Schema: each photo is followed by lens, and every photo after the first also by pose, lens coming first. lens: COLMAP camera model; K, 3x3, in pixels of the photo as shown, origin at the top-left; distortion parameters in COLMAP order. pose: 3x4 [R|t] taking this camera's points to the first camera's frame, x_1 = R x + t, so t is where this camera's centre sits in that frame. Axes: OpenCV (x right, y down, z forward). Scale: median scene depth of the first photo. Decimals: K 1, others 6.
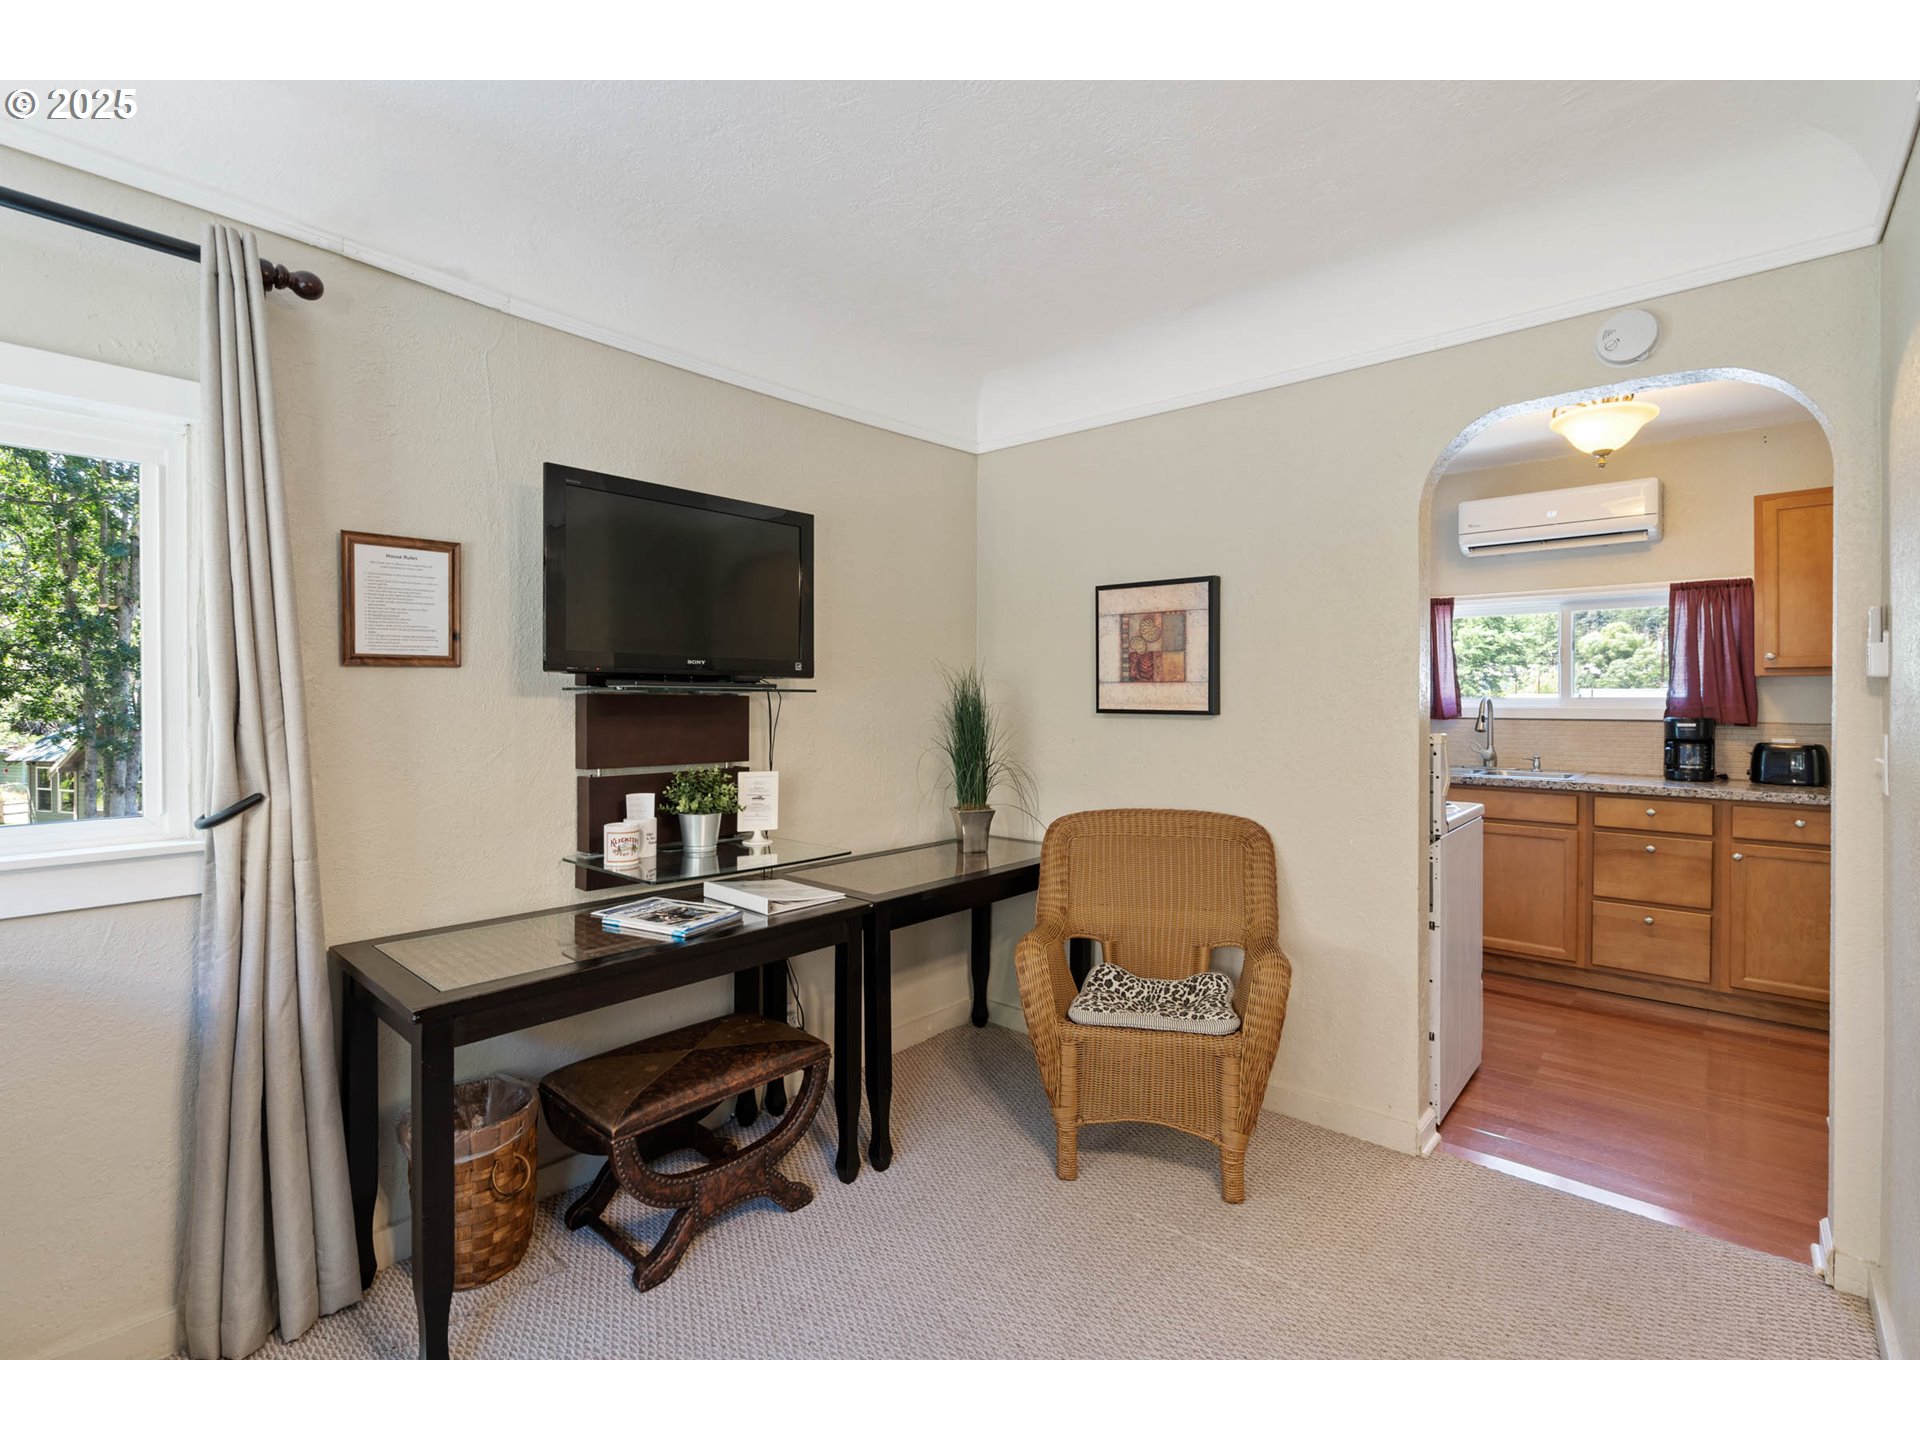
lens RADIAL K [[868.5, 0, 944.6], [0, 868.5, 720.8], [0, 0, 1]] dist [0.001615, 0.000534]
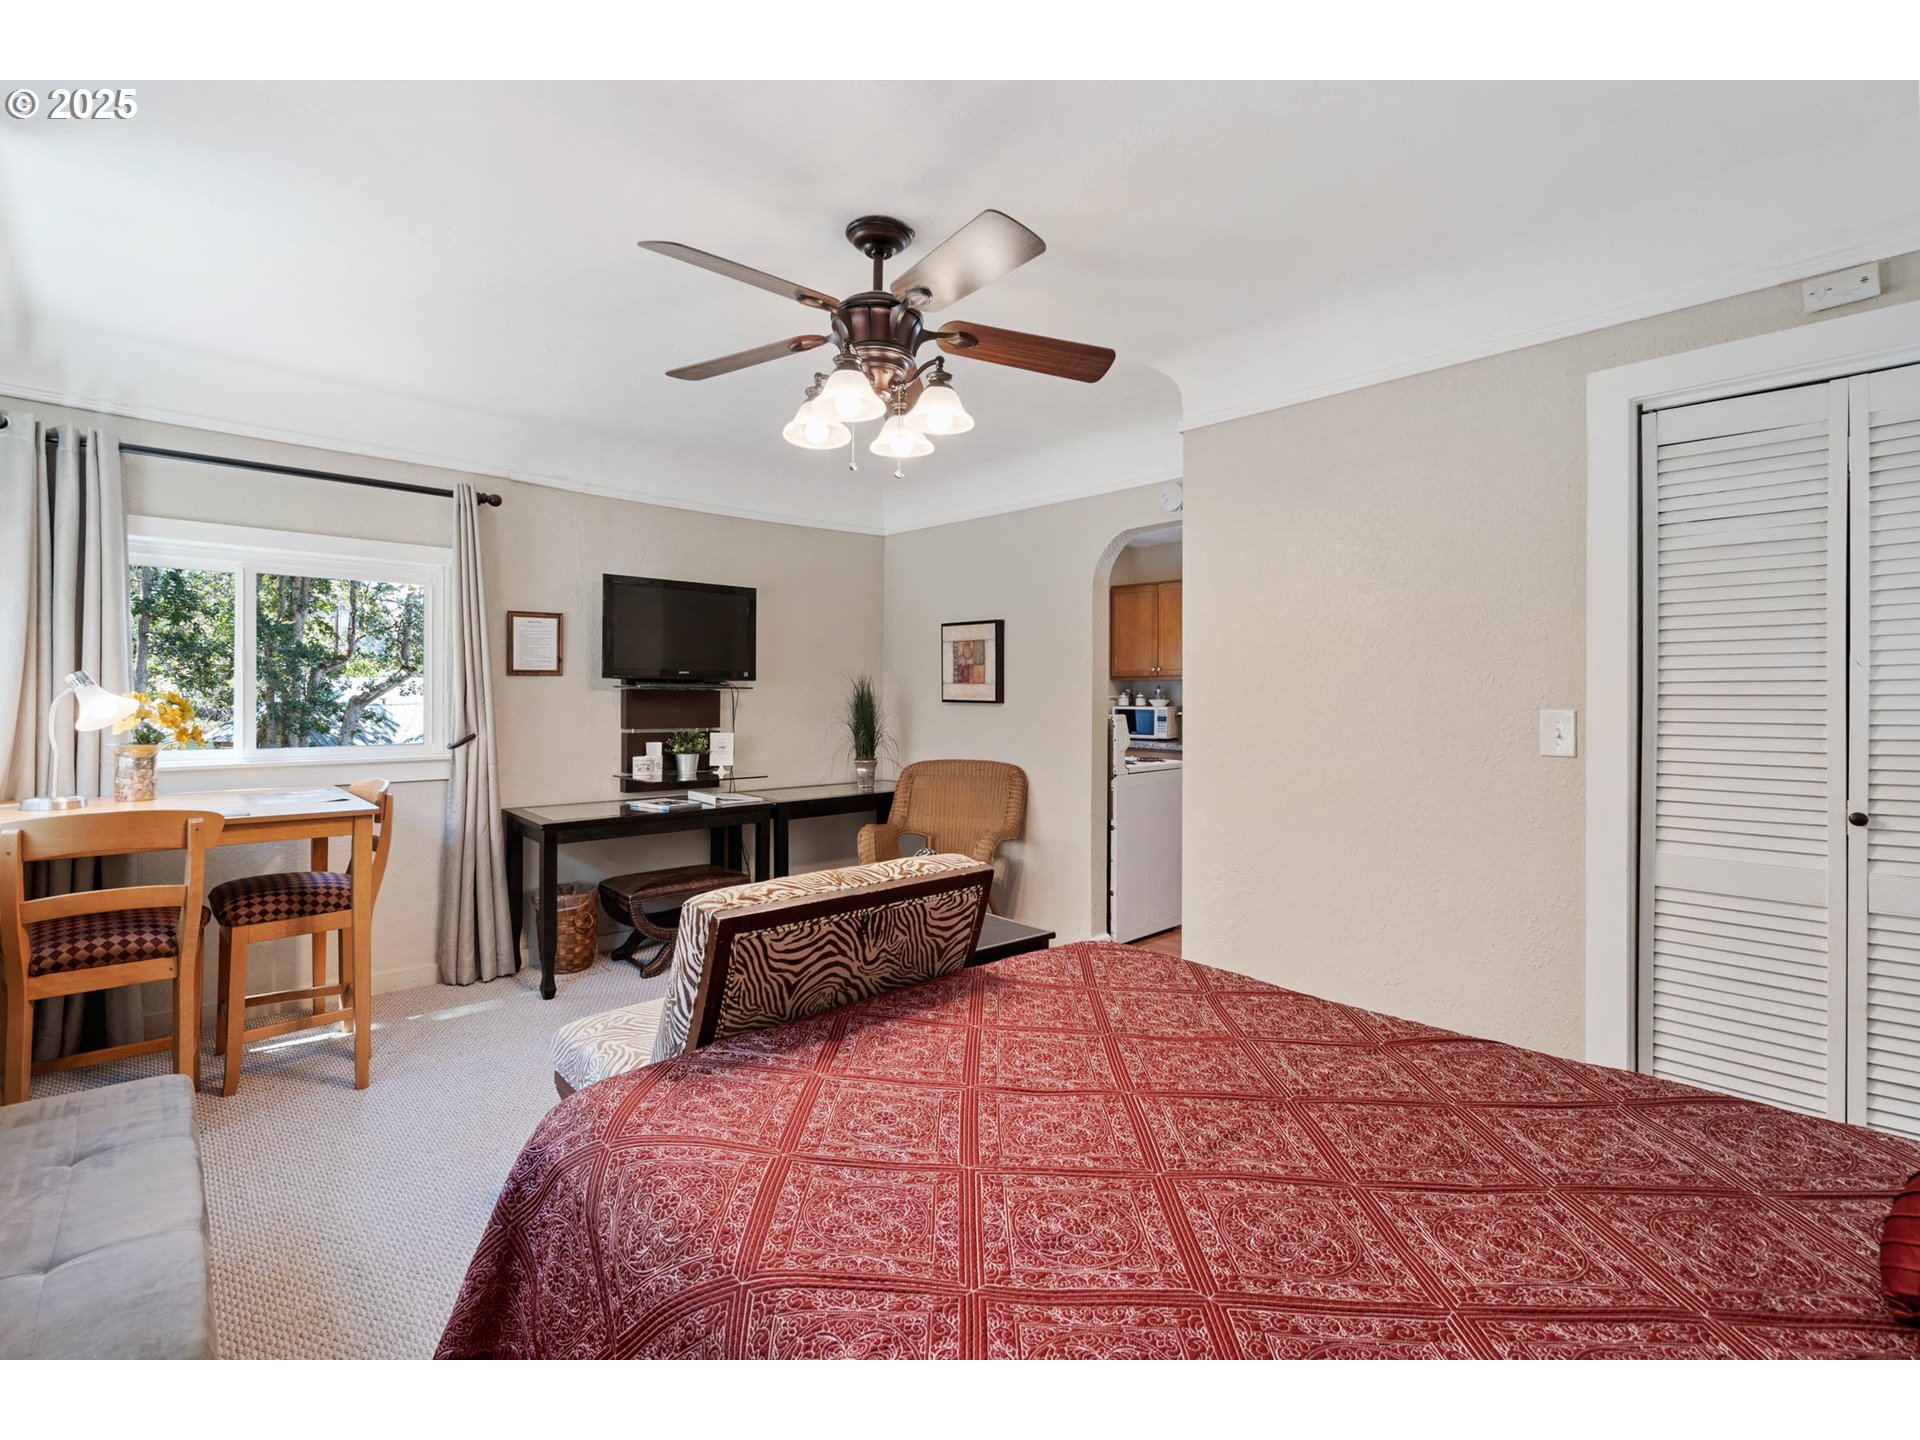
lens RADIAL K [[859.6, 0, 971.0], [0, 859.6, 712.8], [0, 0, 1]] dist [0.000640, -0.005254]
pose [[0.997382, 0.006302, -0.072033, 0.484237], [-0.006465, 0.999977, -0.002019, 0.019855], [0.072019, 0.002480, 0.997400, -0.836136]]
